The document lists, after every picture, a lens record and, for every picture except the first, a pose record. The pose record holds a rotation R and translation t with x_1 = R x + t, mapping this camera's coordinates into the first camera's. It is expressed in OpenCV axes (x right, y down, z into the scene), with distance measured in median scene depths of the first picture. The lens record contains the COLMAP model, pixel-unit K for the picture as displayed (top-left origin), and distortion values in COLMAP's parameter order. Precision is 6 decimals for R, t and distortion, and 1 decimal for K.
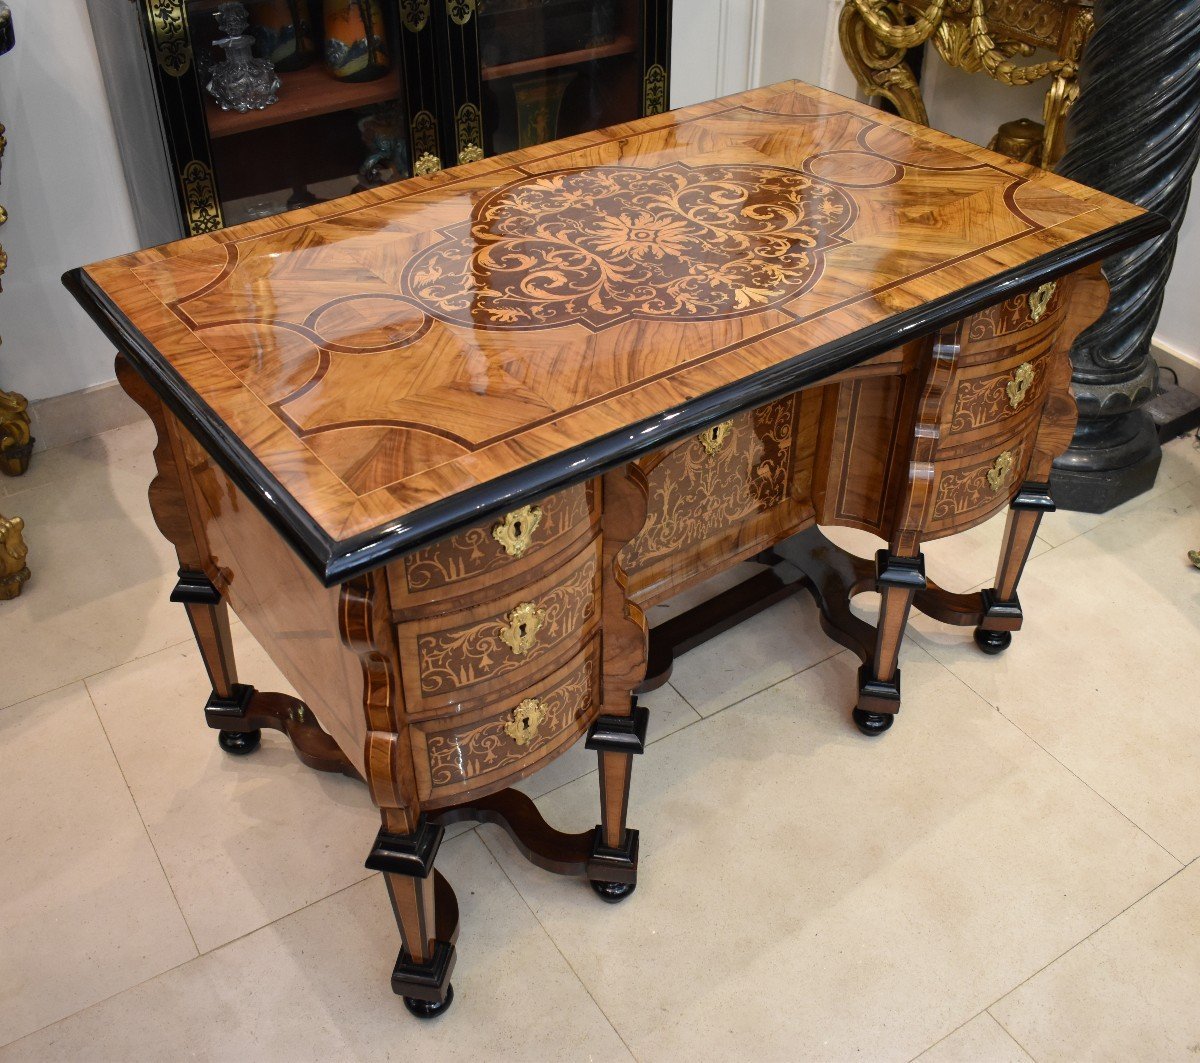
lens RADIAL K [[1225.9, 0, 600.0], [0, 1225.9, 531.5], [0, 0, 1]] dist [-0.091243, -0.001037]
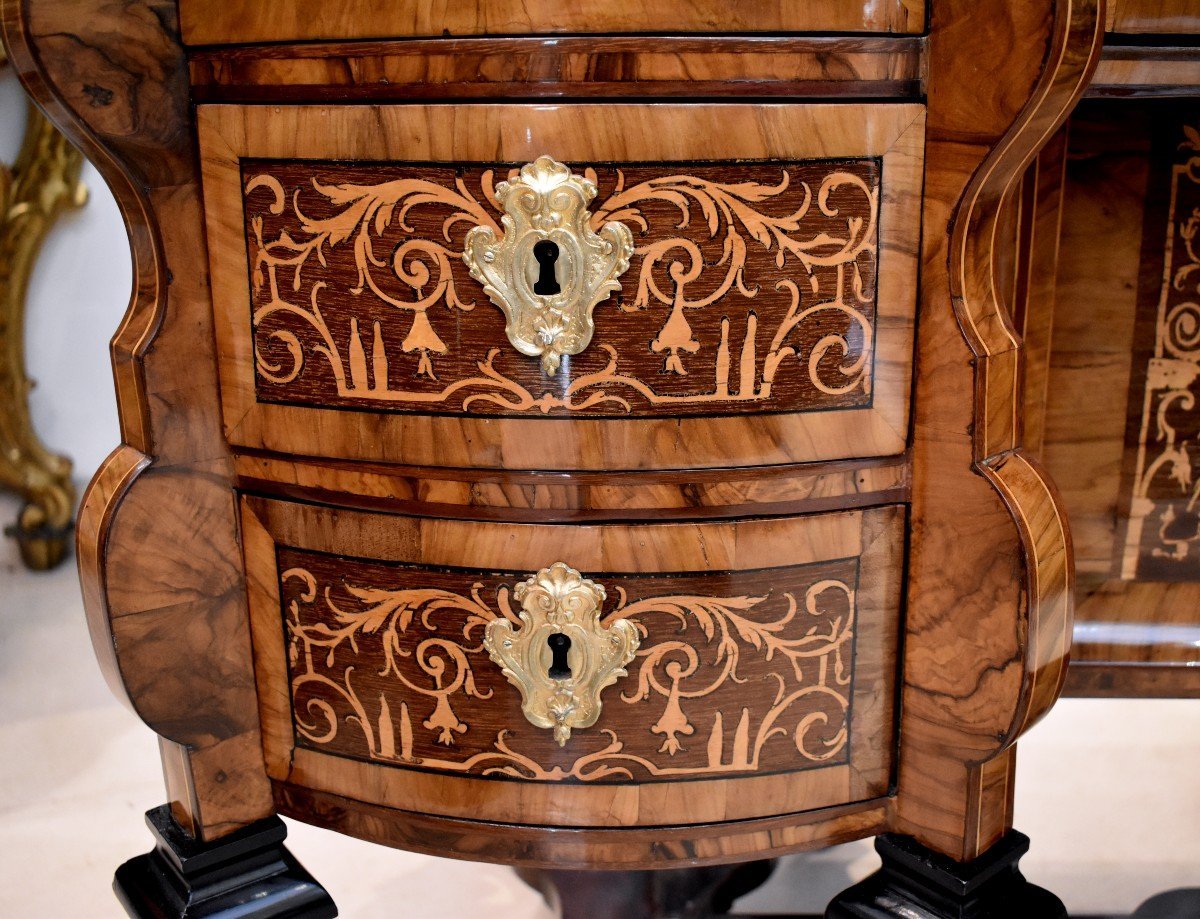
lens RADIAL K [[1244.5, 0, 674.9], [0, 1244.5, 461.0], [0, 0, 1]] dist [-0.085130, -0.003394]
pose [[0.771499, 0.172829, -0.612307, 0.180645], [-0.381663, 0.895723, -0.228064, 0.199504], [0.509041, 0.409646, 0.757012, 0.851009]]
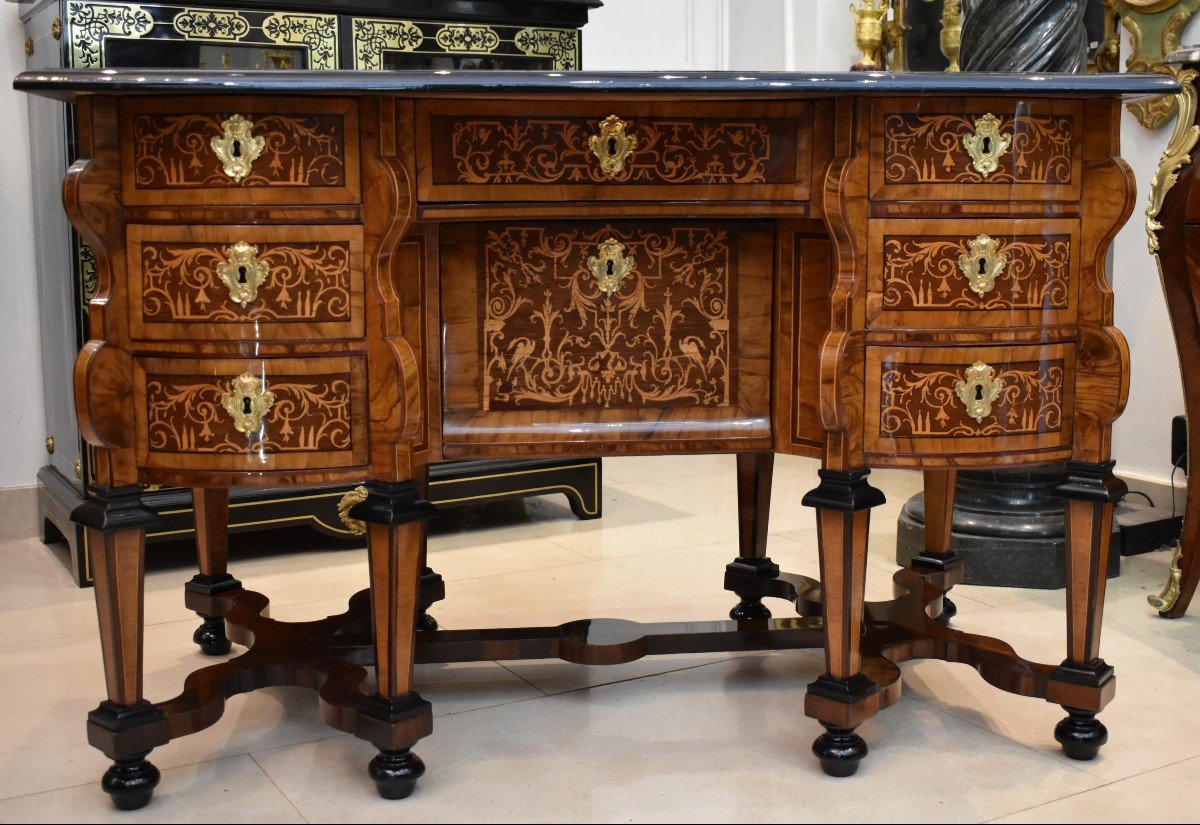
lens RADIAL K [[1441.7, 0, 649.3], [0, 1441.7, 408.1], [0, 0, 1]] dist [-0.070363, -0.011433]
pose [[0.864041, 0.069891, -0.498546, 0.902843], [-0.305798, 0.859539, -0.409487, 0.606774], [0.399901, 0.506268, 0.764050, 0.291893]]
